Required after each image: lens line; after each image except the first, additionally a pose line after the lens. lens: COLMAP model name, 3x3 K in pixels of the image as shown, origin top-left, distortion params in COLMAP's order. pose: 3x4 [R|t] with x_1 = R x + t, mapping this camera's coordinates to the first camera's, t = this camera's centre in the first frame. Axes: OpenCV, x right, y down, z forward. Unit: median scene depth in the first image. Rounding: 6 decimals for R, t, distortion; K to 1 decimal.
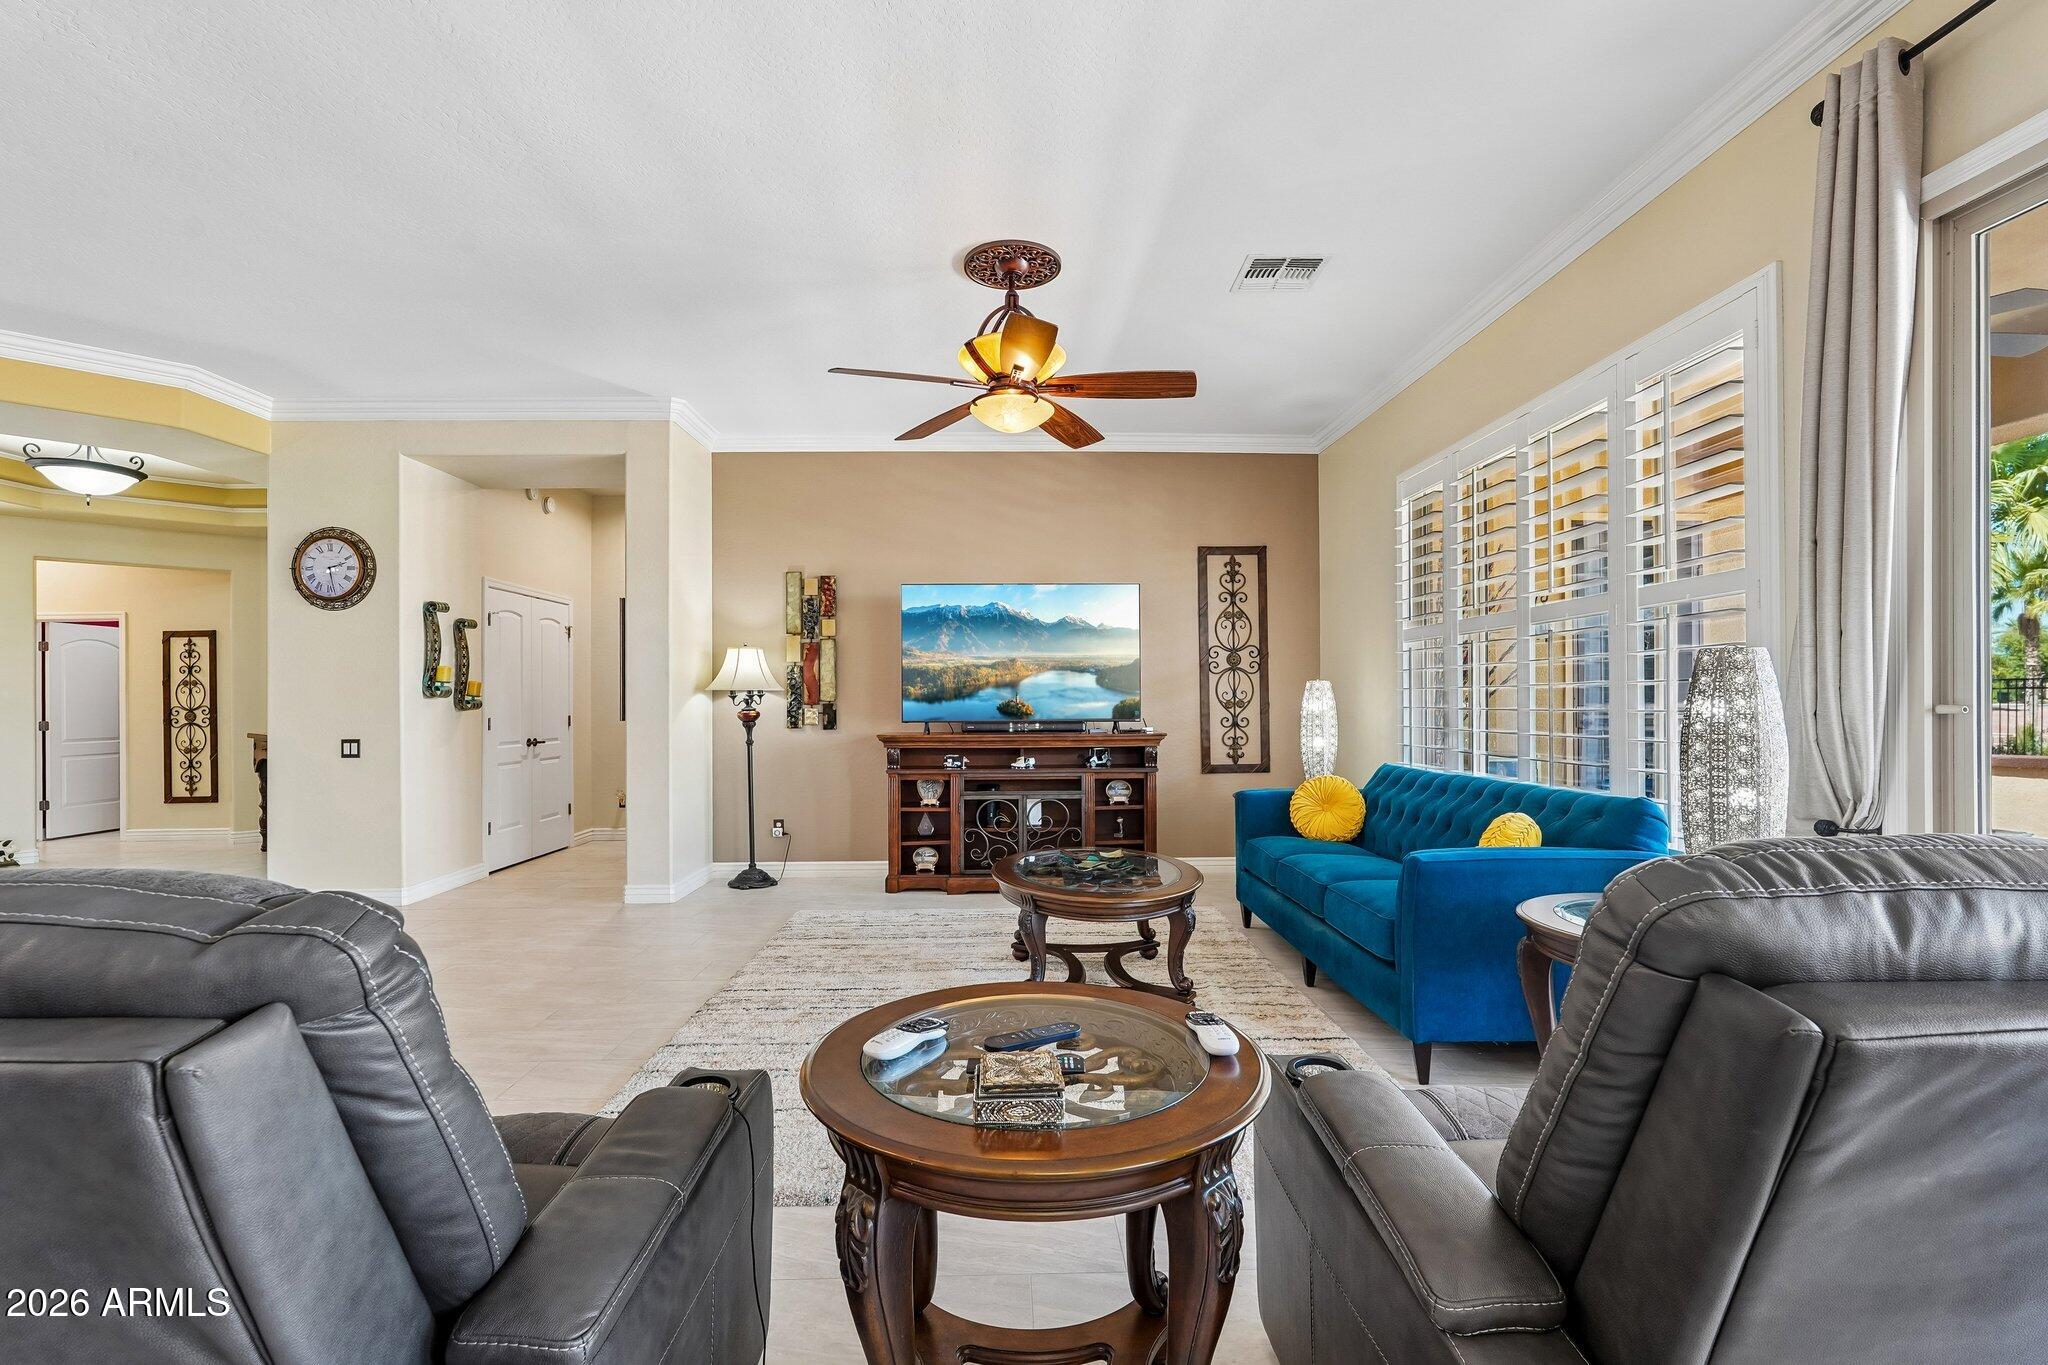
lens RADIAL K [[919.9, 0, 1023.7], [0, 919.9, 685.8], [0, 0, 1]] dist [-0.000625, 0.000203]
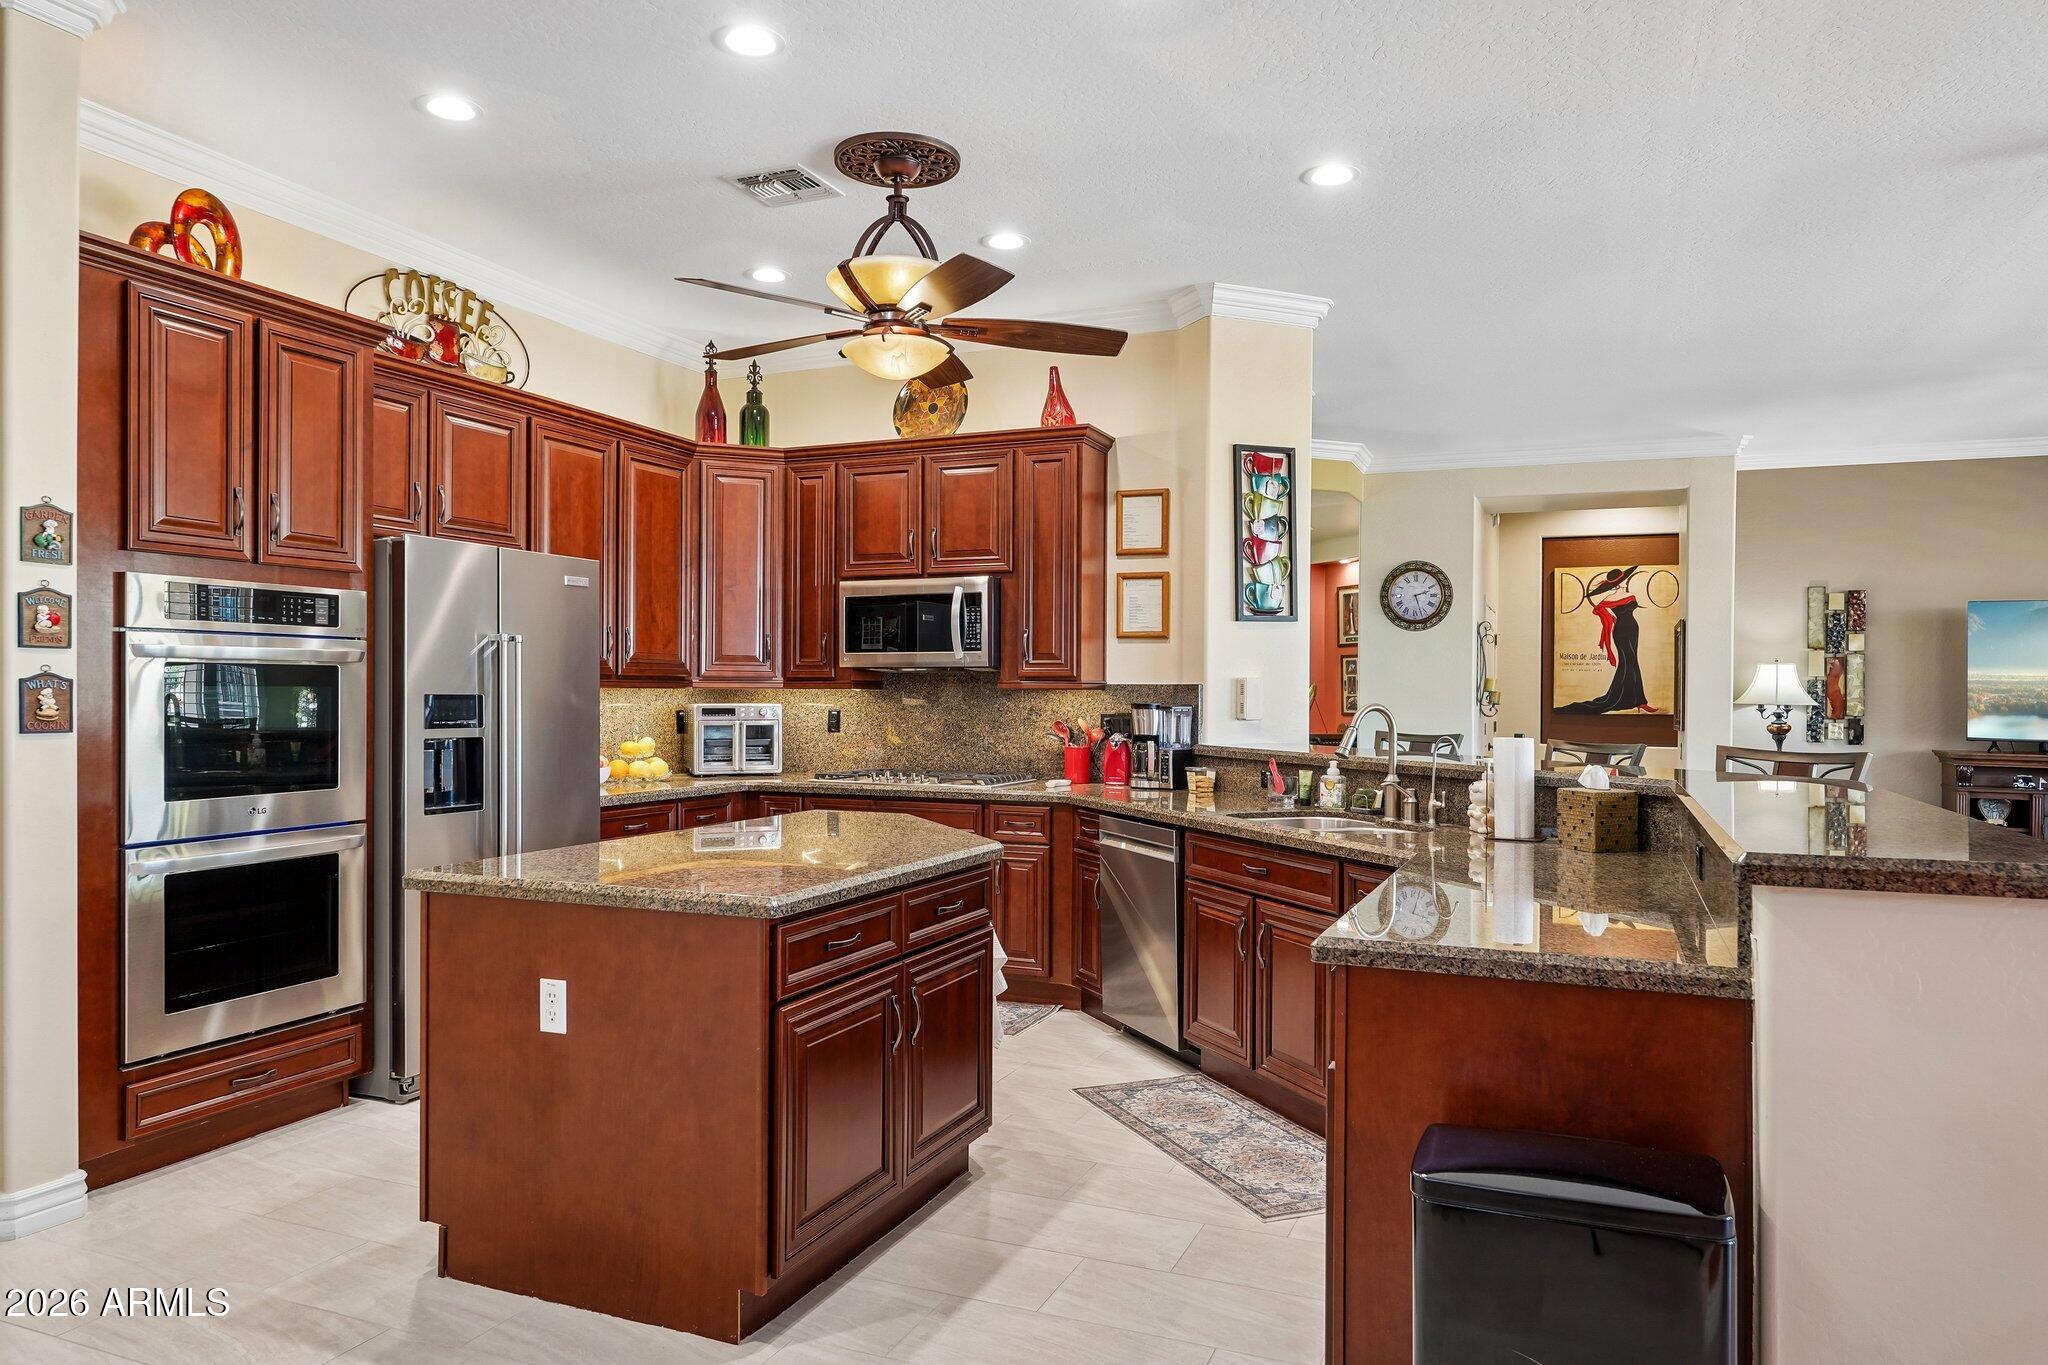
lens RADIAL K [[1379.7, 0, 1024.0], [0, 1379.7, 682.5], [0, 0, 1]] dist [-0.000022, 0.001917]
pose [[0.914783, 0.014363, -0.403690, -0.433080], [-0.011072, 0.999884, 0.010486, -0.025411], [0.403793, -0.005123, 0.914836, -0.726505]]
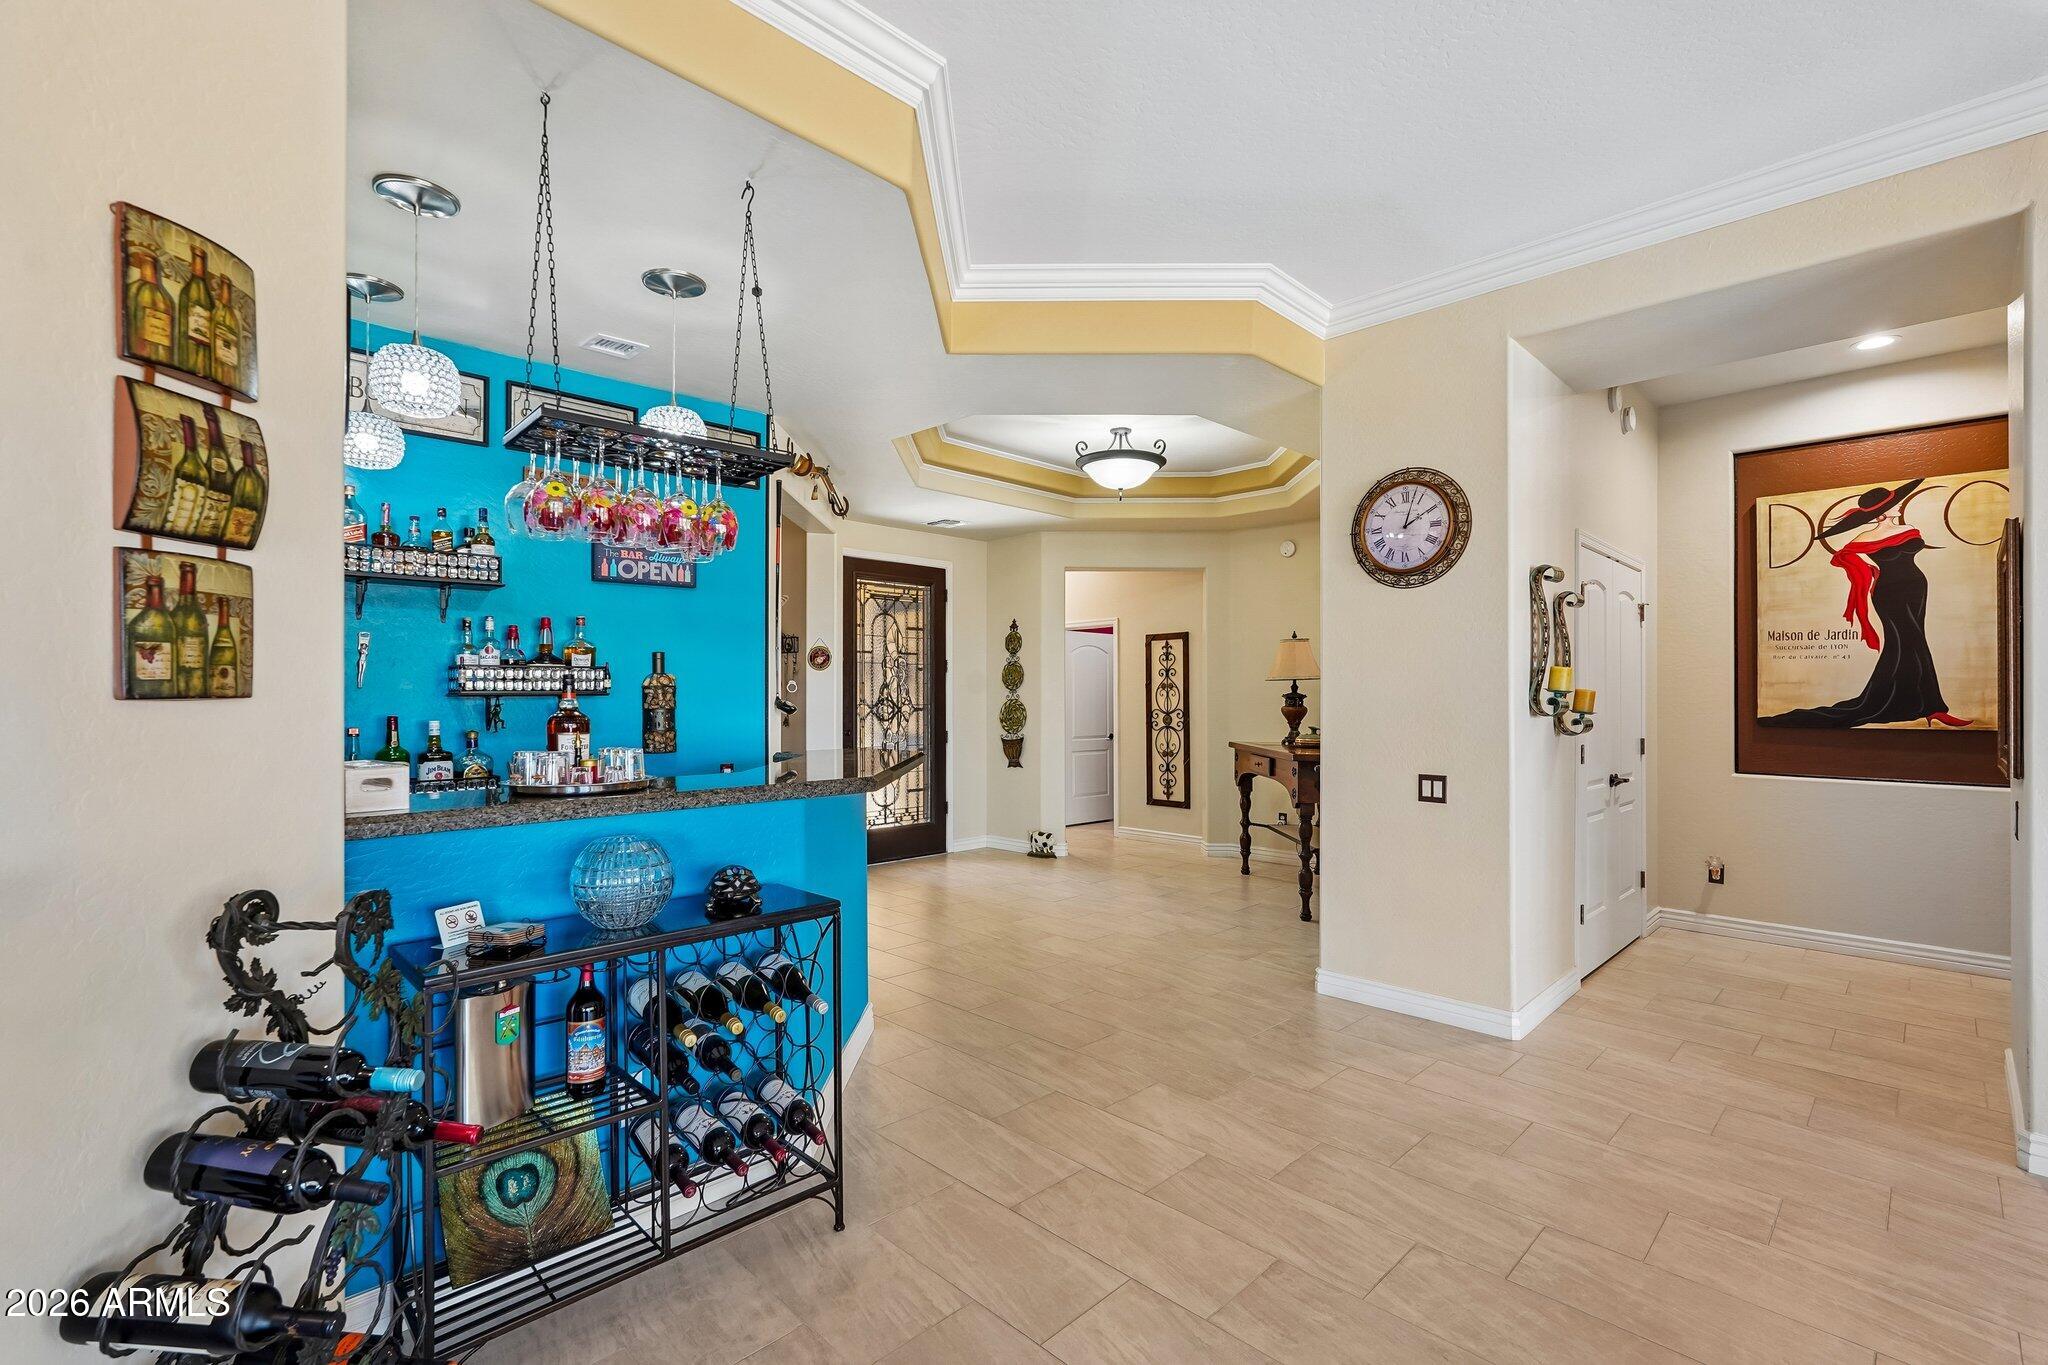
lens RADIAL K [[919.9, 0, 1023.7], [0, 919.9, 685.8], [0, 0, 1]] dist [-0.000625, 0.000203]
pose [[0.688127, 0.003467, -0.725582, -0.391081], [-0.000847, 0.999992, 0.003975, -0.009320], [0.725590, -0.002121, 0.688124, 0.272492]]
